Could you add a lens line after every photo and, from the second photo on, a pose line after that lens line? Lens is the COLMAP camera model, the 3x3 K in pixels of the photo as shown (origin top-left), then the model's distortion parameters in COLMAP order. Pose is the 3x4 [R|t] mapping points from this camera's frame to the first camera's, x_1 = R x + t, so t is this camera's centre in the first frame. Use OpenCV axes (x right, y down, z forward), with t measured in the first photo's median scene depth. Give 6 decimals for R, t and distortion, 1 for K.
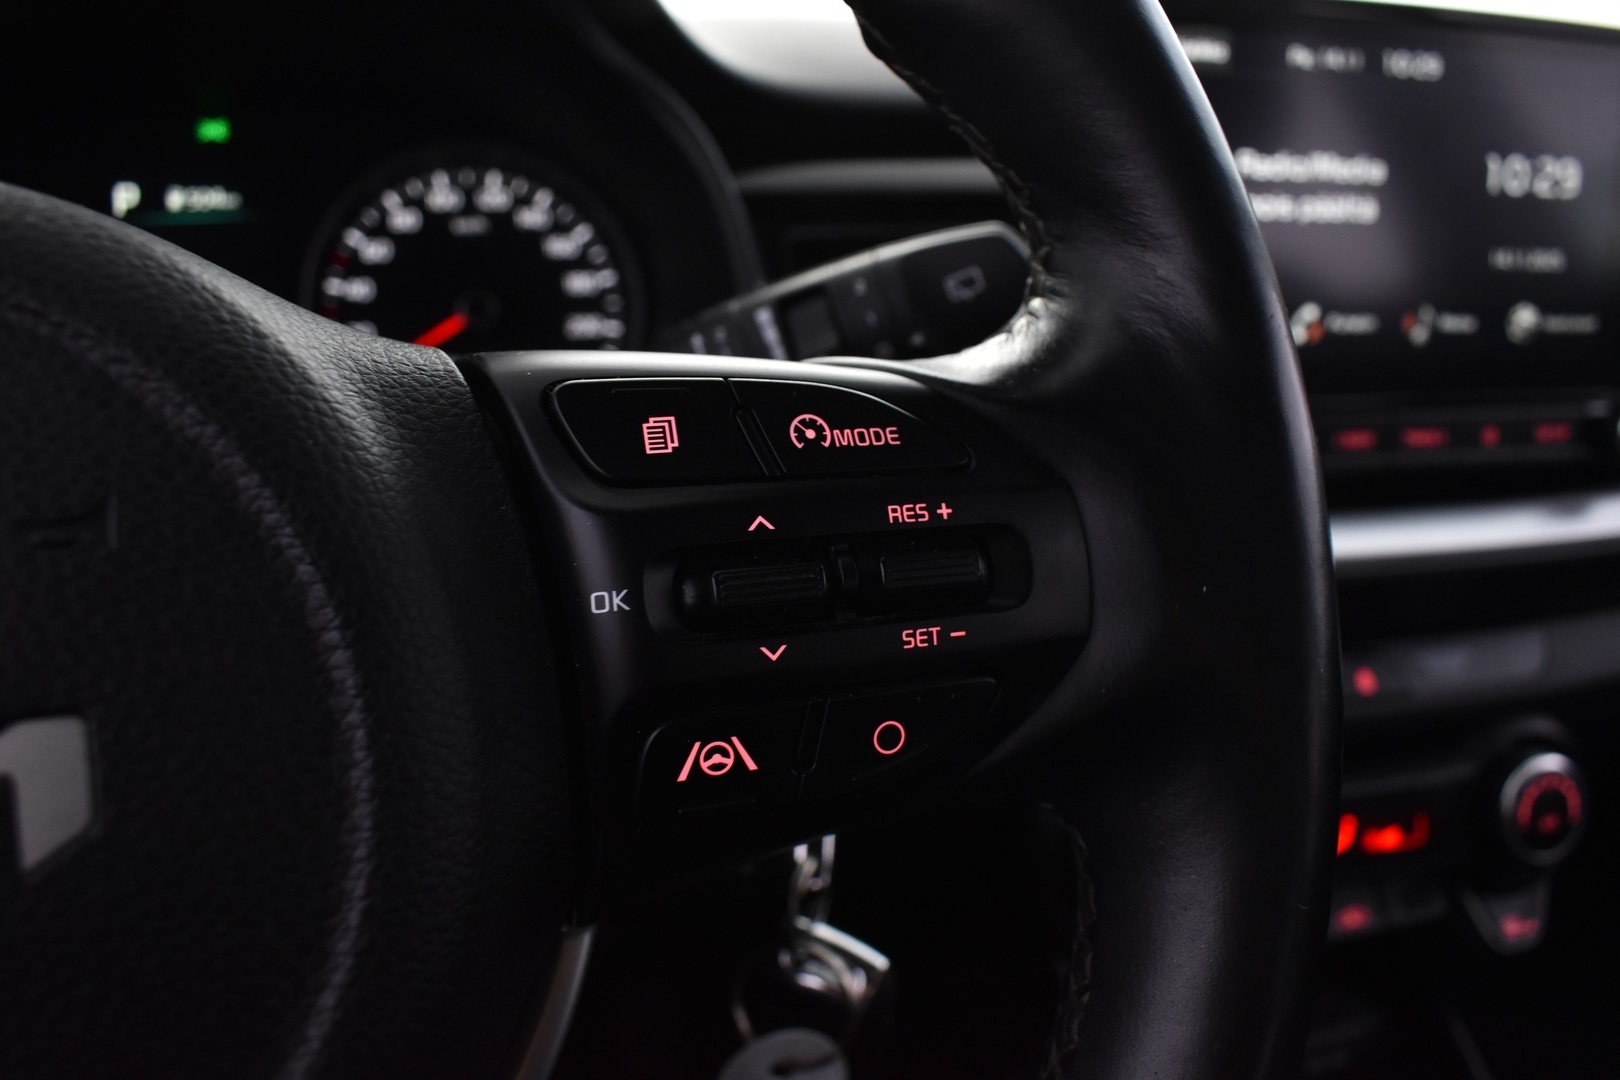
lens RADIAL K [[1254.0, 0, 820.4], [0, 1254.0, 529.0], [0, 0, 1]] dist [-0.104163, 0.005521]
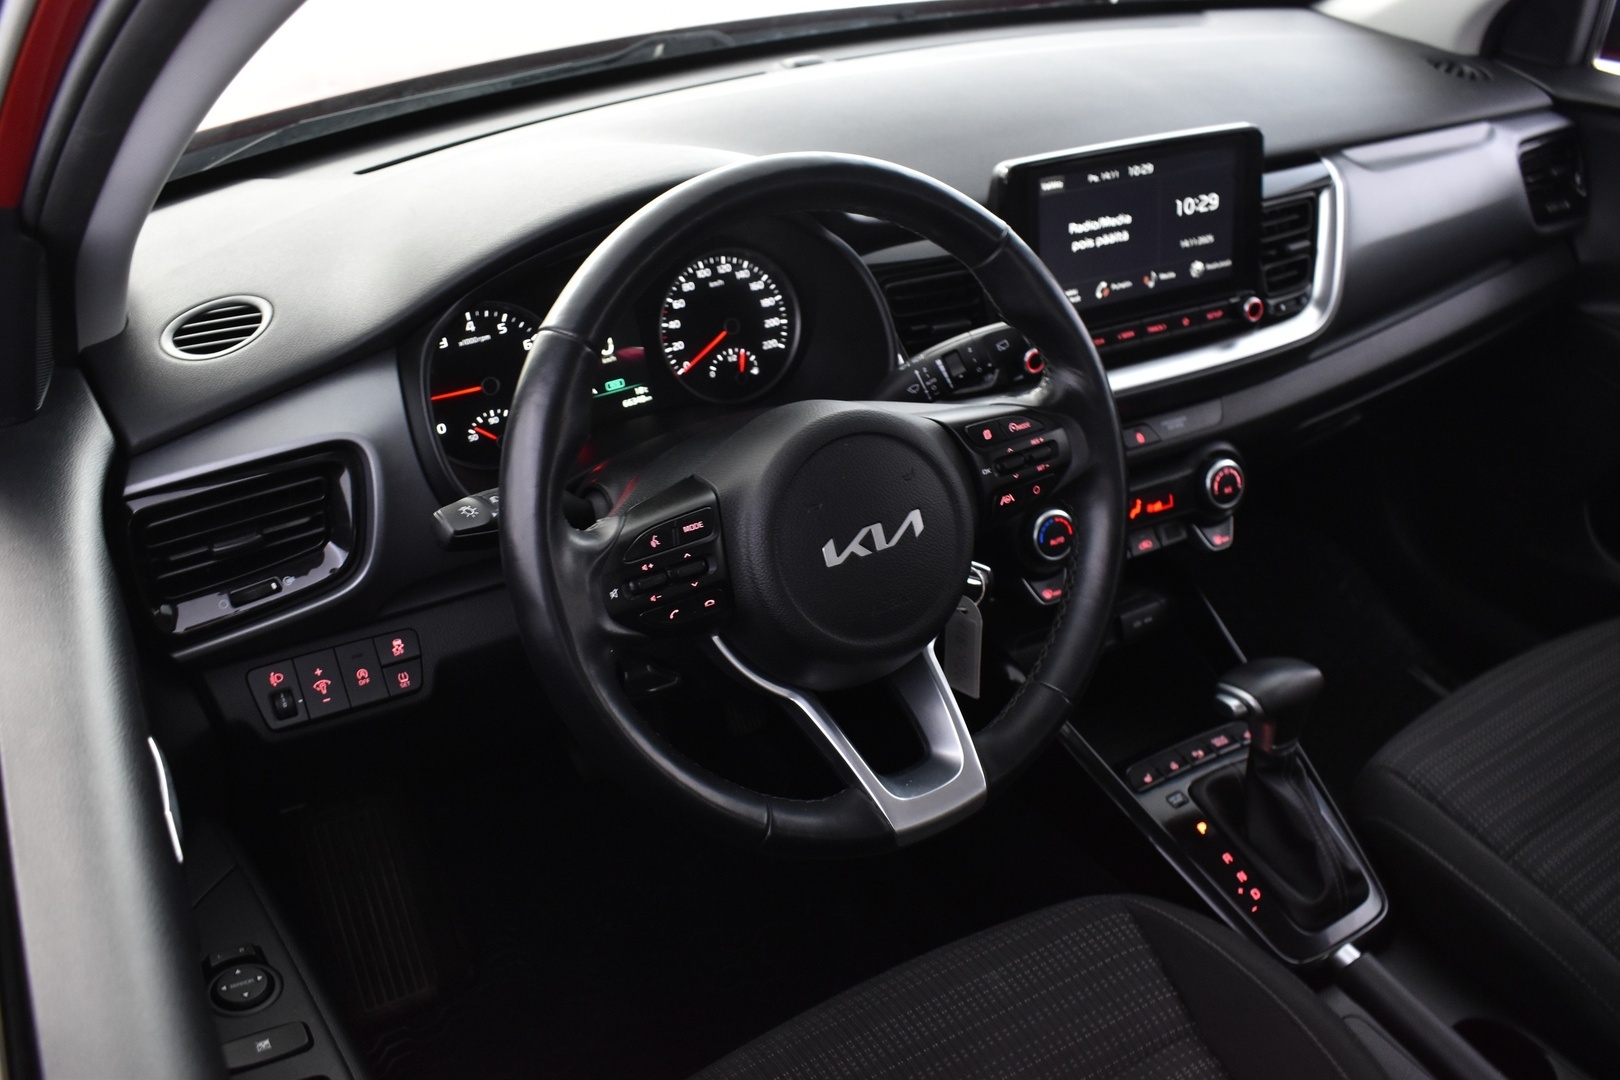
lens RADIAL K [[1375.0, 0, 818.9], [0, 1375.0, 541.1], [0, 0, 1]] dist [-0.111985, -0.008100]
pose [[0.974867, -0.157313, 0.157757, -0.550022], [0.123290, 0.970728, 0.206124, -0.281103], [-0.185565, -0.181494, 0.965725, -1.332487]]
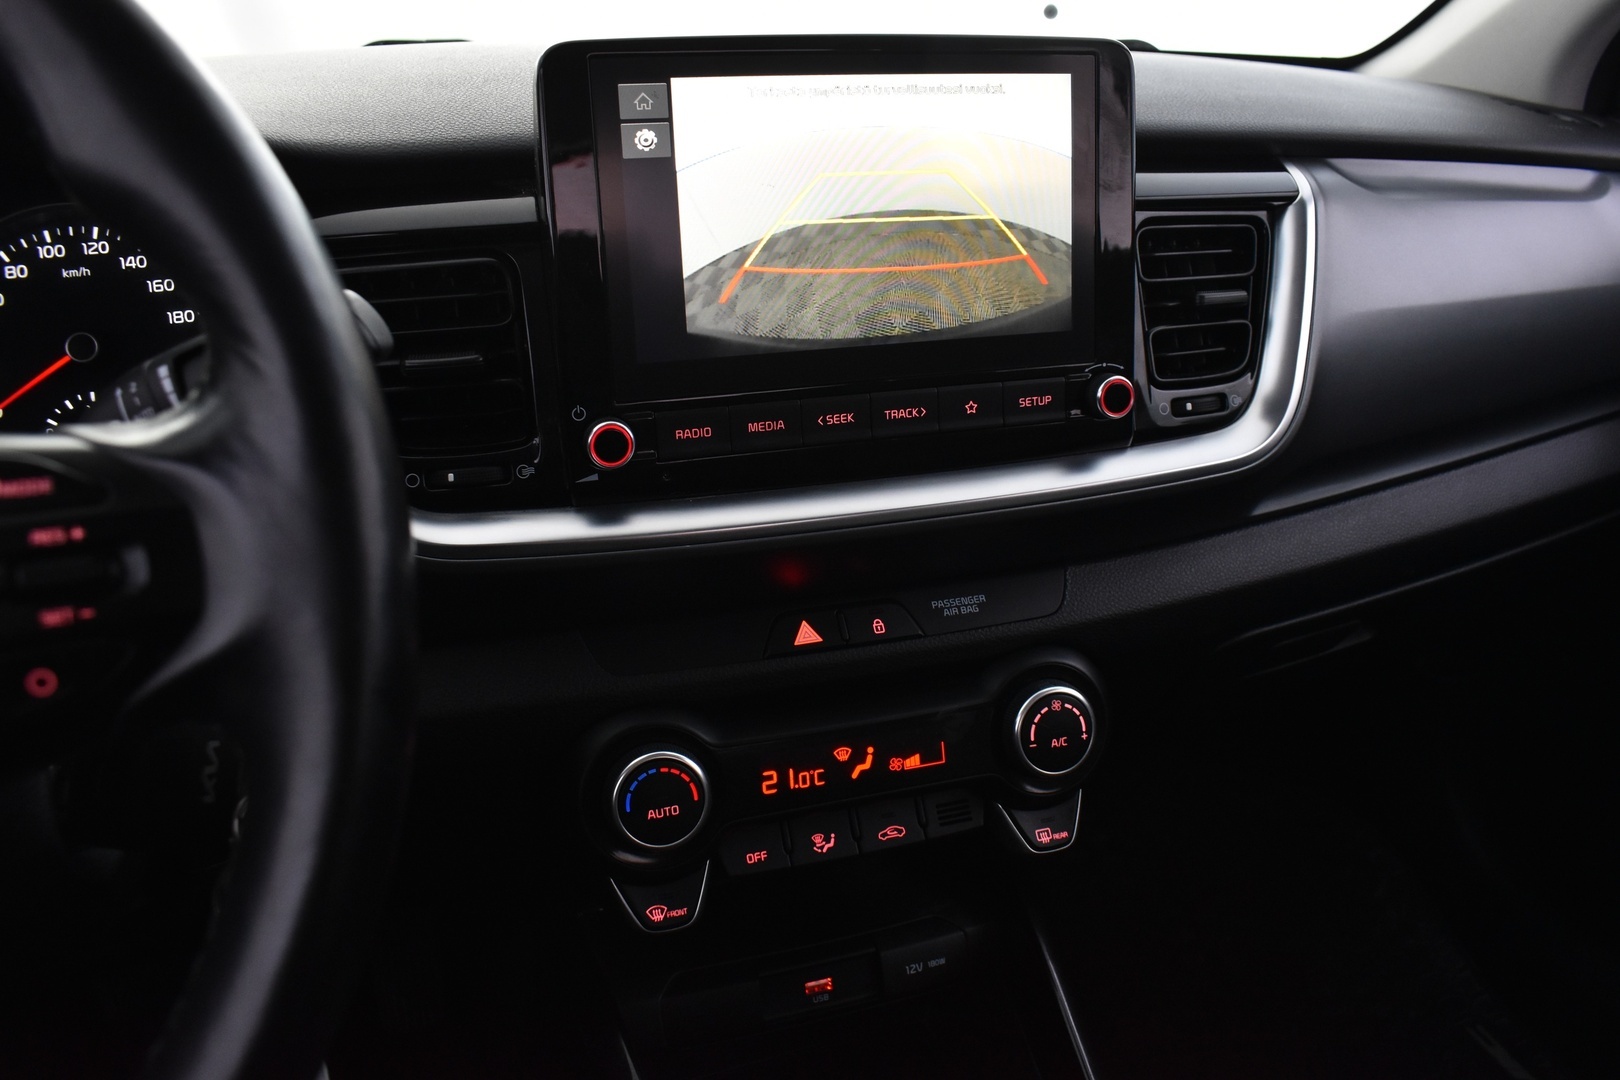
lens RADIAL K [[1254.0, 0, 823.4], [0, 1254.0, 532.8], [0, 0, 1]] dist [-0.104163, 0.005521]
pose [[0.996872, -0.052328, 0.059232, 0.336260], [0.050491, 0.998208, 0.032109, -0.004268], [-0.060806, -0.029017, 0.997728, -0.167344]]
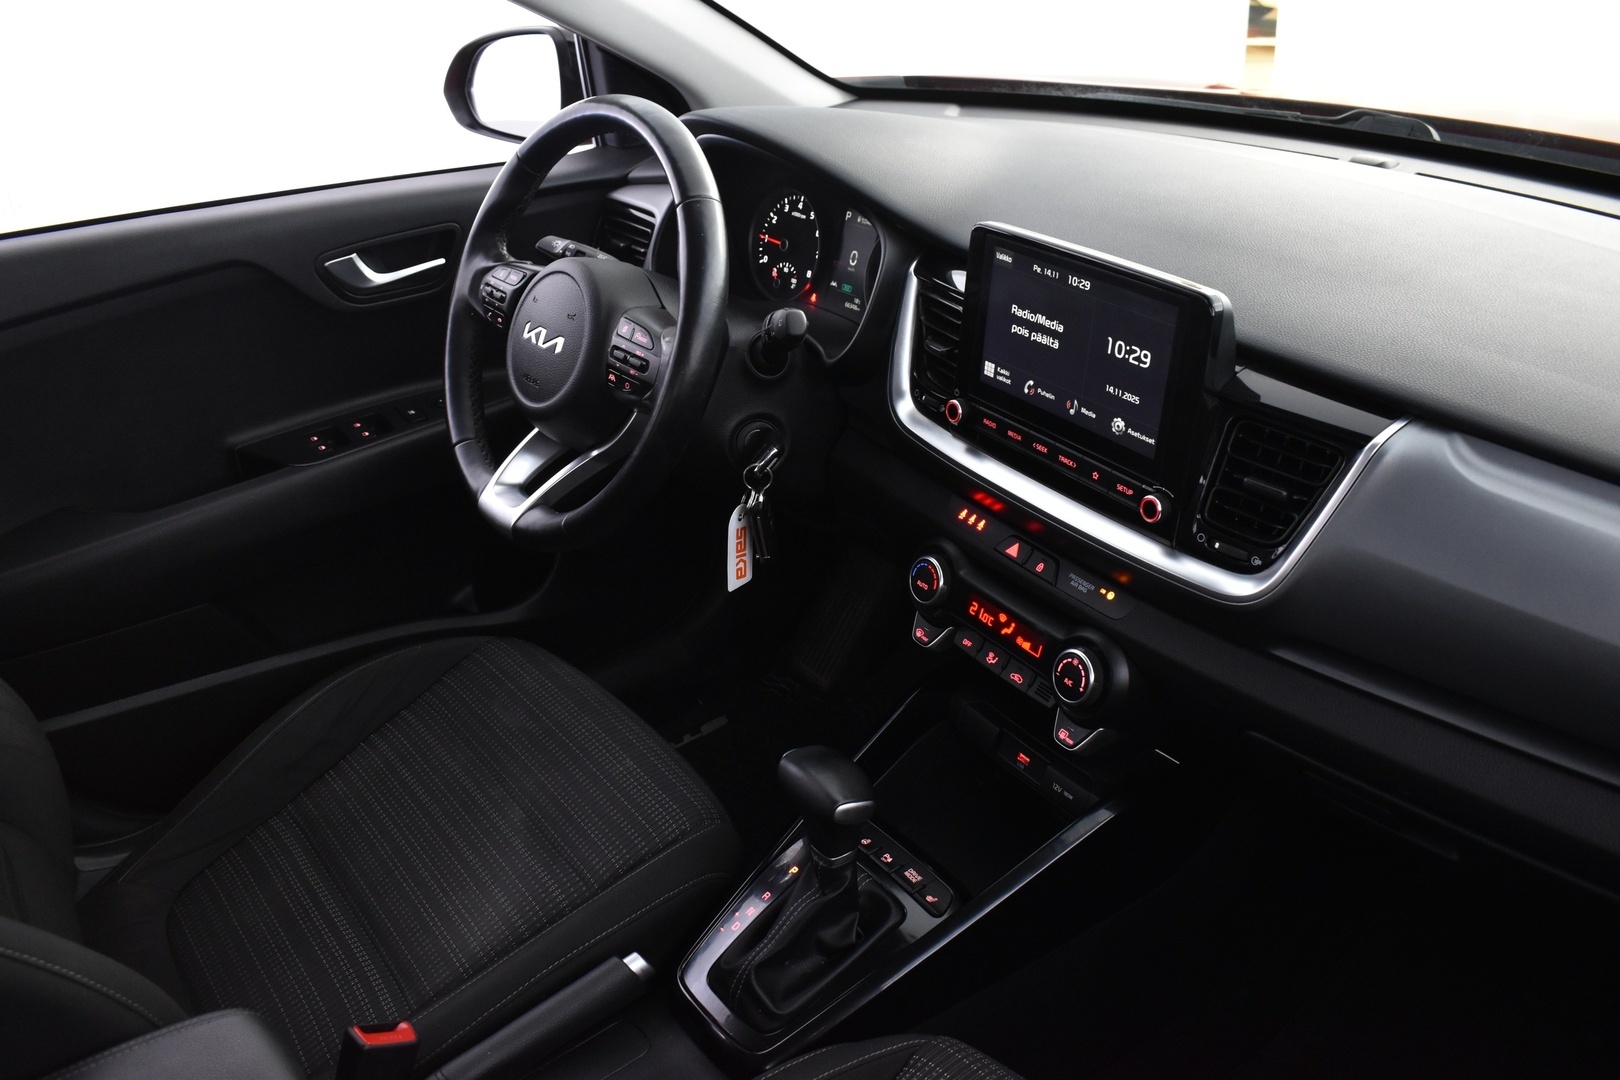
lens RADIAL K [[1348.9, 0, 813.1], [0, 1348.9, 535.8], [0, 0, 1]] dist [-0.080361, 0.001843]
pose [[0.329613, 0.407118, -0.851828, 2.259396], [-0.276126, 0.904368, 0.325383, -0.561360], [0.902834, 0.127961, 0.410507, -0.272223]]
